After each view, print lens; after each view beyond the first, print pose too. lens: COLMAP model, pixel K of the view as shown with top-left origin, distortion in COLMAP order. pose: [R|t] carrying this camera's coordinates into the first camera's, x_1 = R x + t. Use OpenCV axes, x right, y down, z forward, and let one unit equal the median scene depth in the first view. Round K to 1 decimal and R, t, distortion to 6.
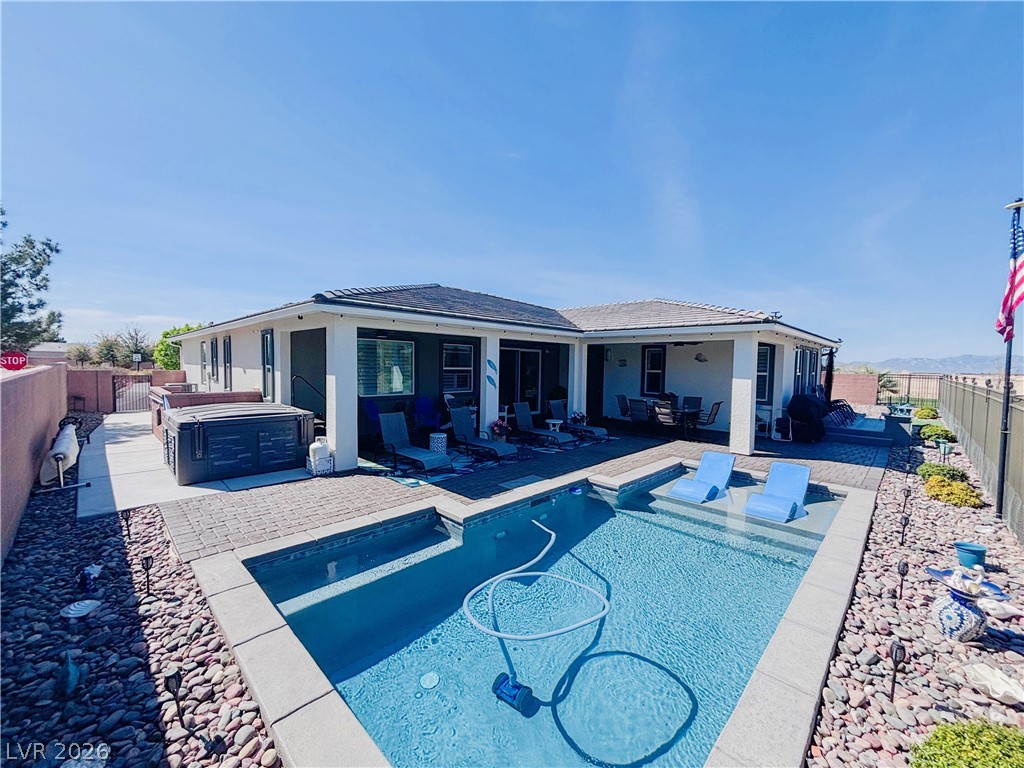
lens RADIAL K [[412.0, 0, 512.4], [0, 412.0, 385.6], [0, 0, 1]] dist [0.002415, 0.000972]
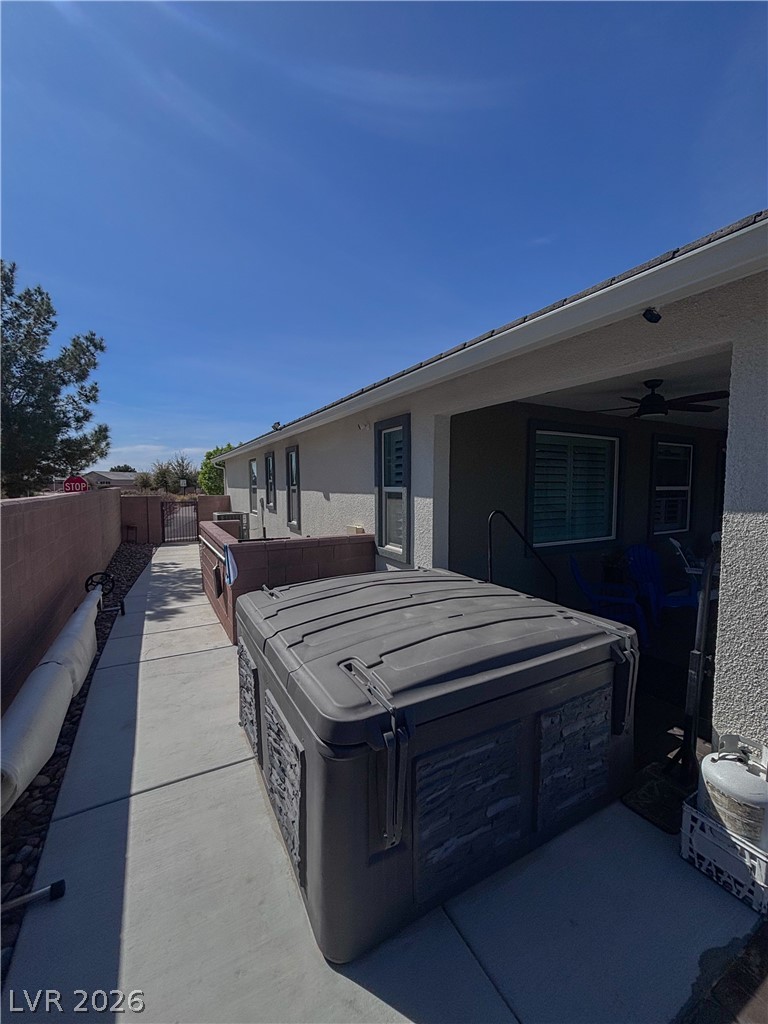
lens RADIAL K [[412.0, 0, 383.2], [0, 412.0, 513.3], [0, 0, 1]] dist [0.002415, 0.000972]
pose [[0.959296, 0.003386, -0.282384, -0.331073], [0.001129, 0.999874, 0.015823, -0.016955], [0.282402, -0.015497, 0.959171, 0.362045]]
